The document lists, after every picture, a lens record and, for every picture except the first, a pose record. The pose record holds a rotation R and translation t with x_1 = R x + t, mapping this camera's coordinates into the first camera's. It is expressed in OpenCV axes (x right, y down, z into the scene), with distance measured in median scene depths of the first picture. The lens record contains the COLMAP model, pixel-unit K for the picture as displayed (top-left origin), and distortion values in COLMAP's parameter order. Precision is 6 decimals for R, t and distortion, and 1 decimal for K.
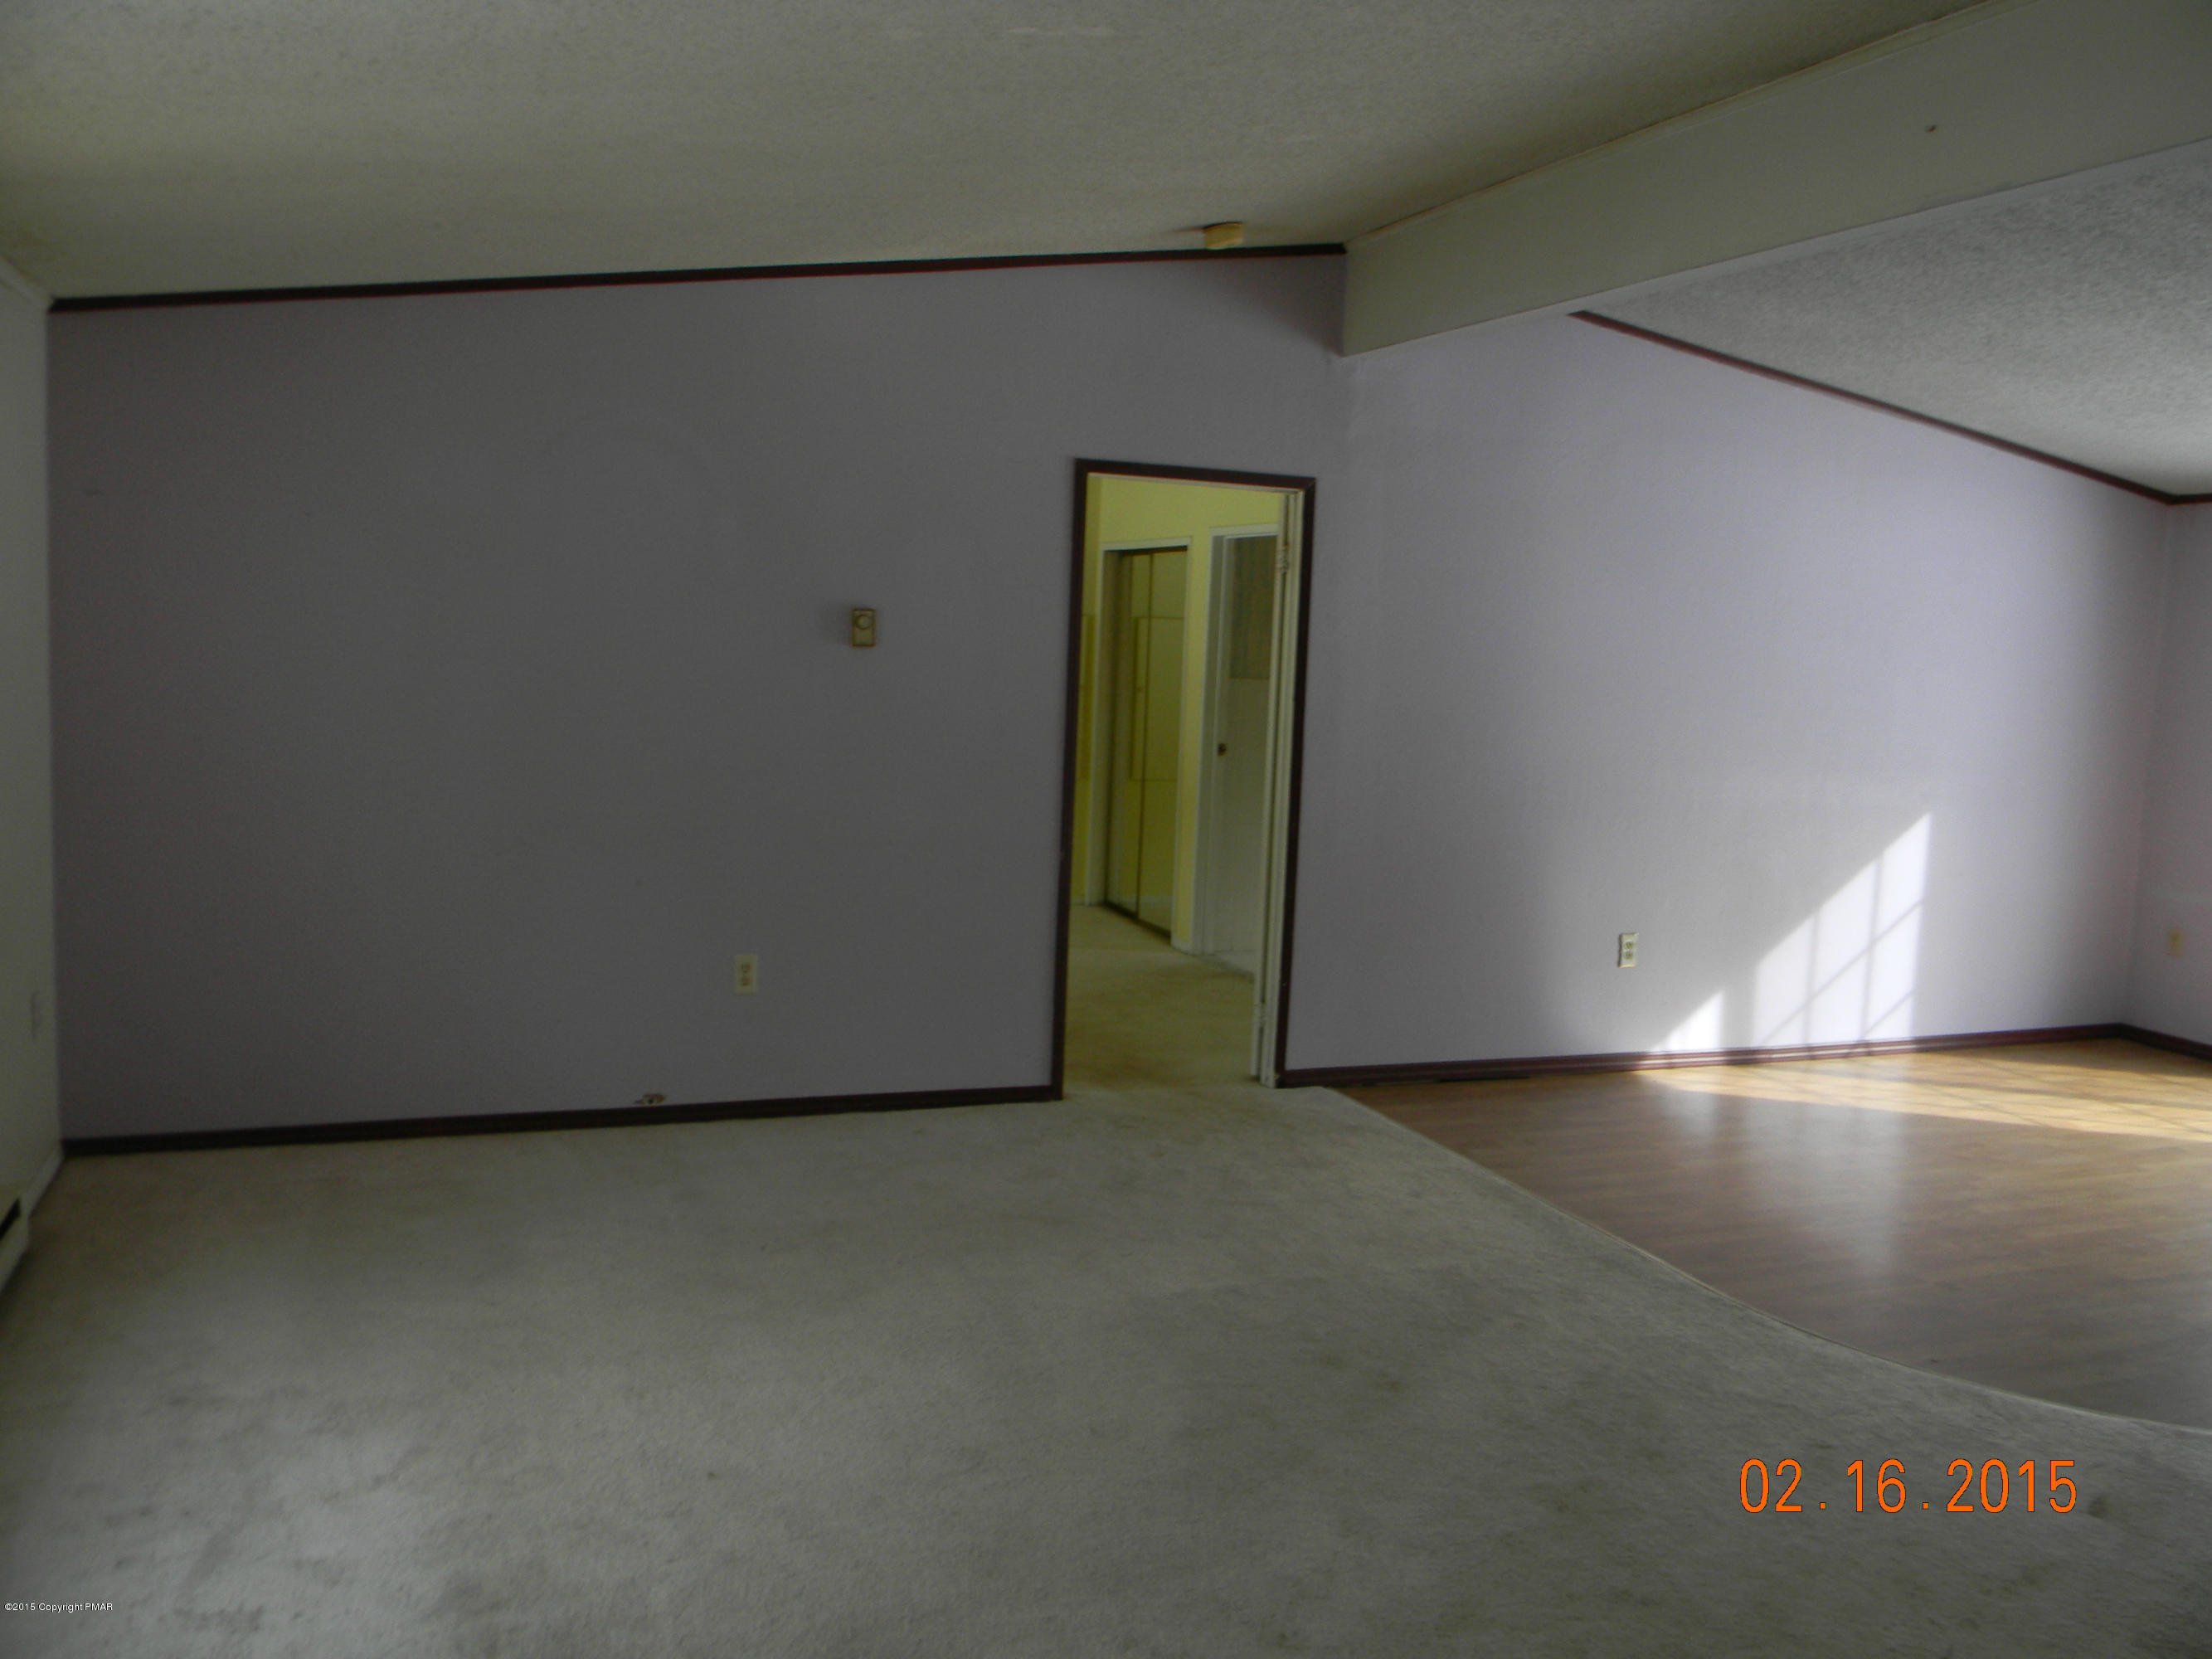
lens RADIAL K [[1811.6, 0, 1106.0], [0, 1811.6, 829.5], [0, 0, 1]] dist [0.027511, -0.008280]
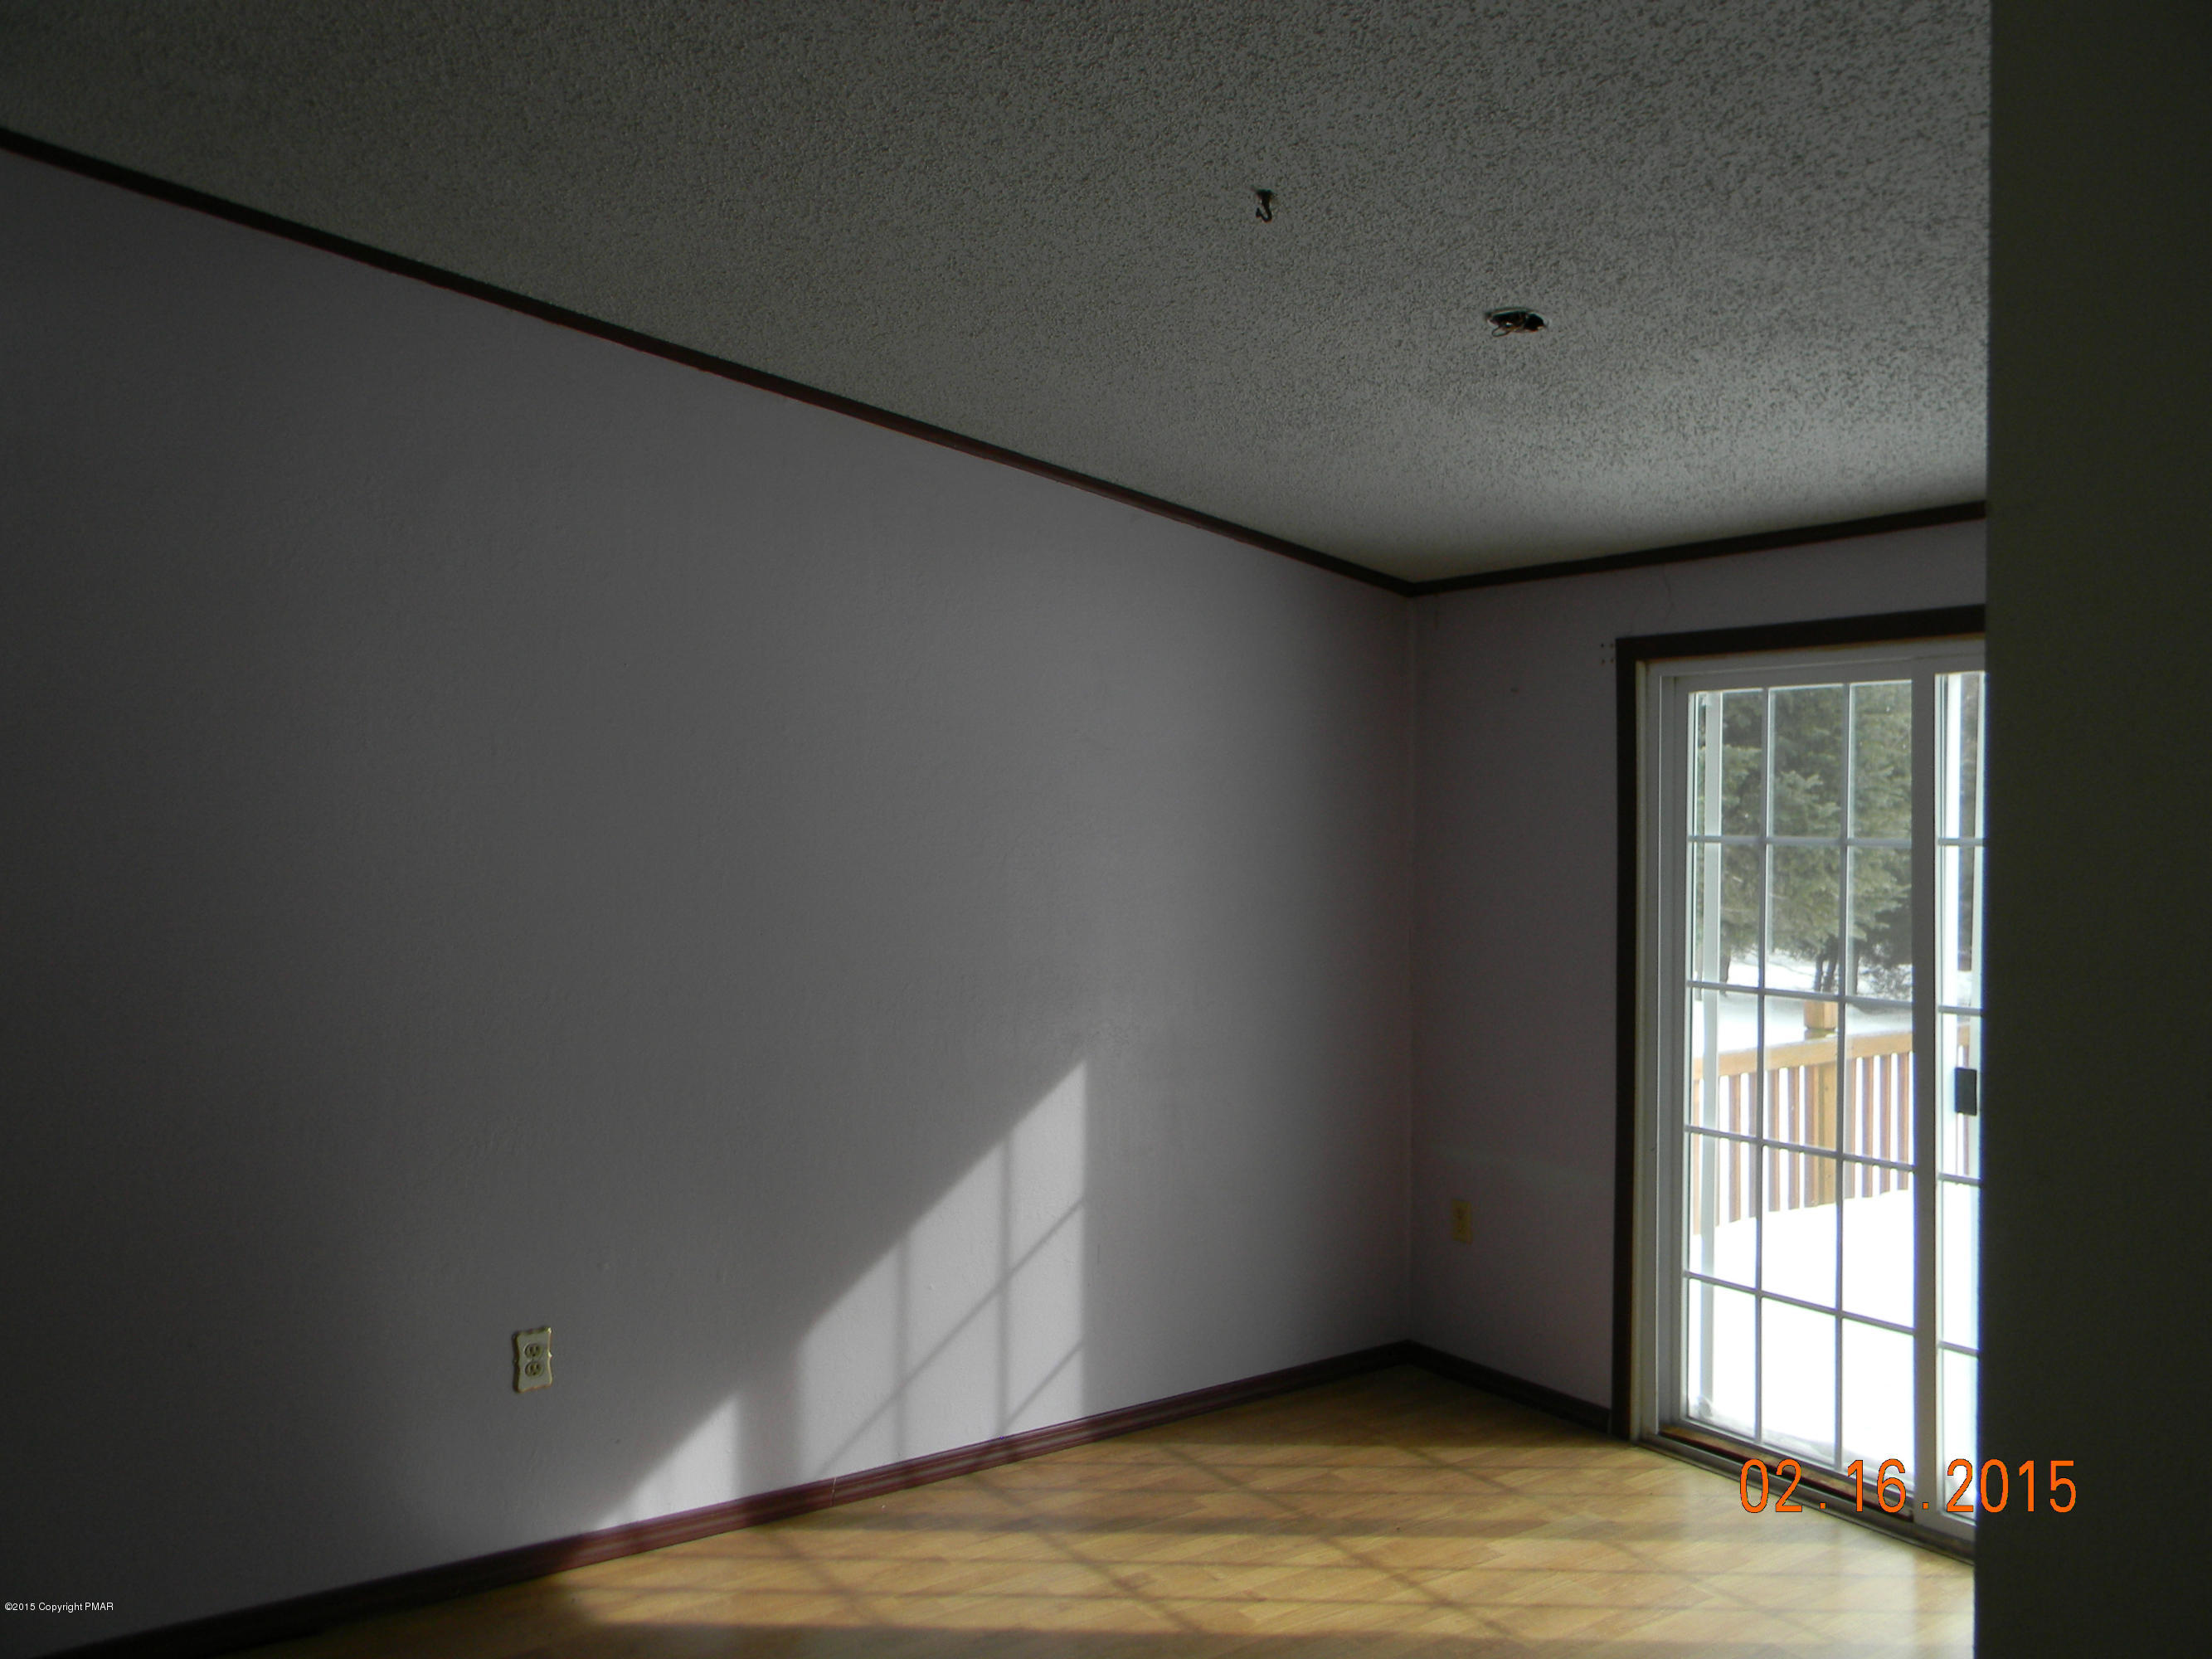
lens RADIAL K [[1811.6, 0, 1106.0], [0, 1811.6, 829.5], [0, 0, 1]] dist [0.027511, -0.008280]
pose [[0.971604, -0.037921, 0.233555, 0.319612], [0.059165, 0.994654, -0.084634, -0.037209], [-0.229097, 0.096049, 0.968653, 0.375811]]
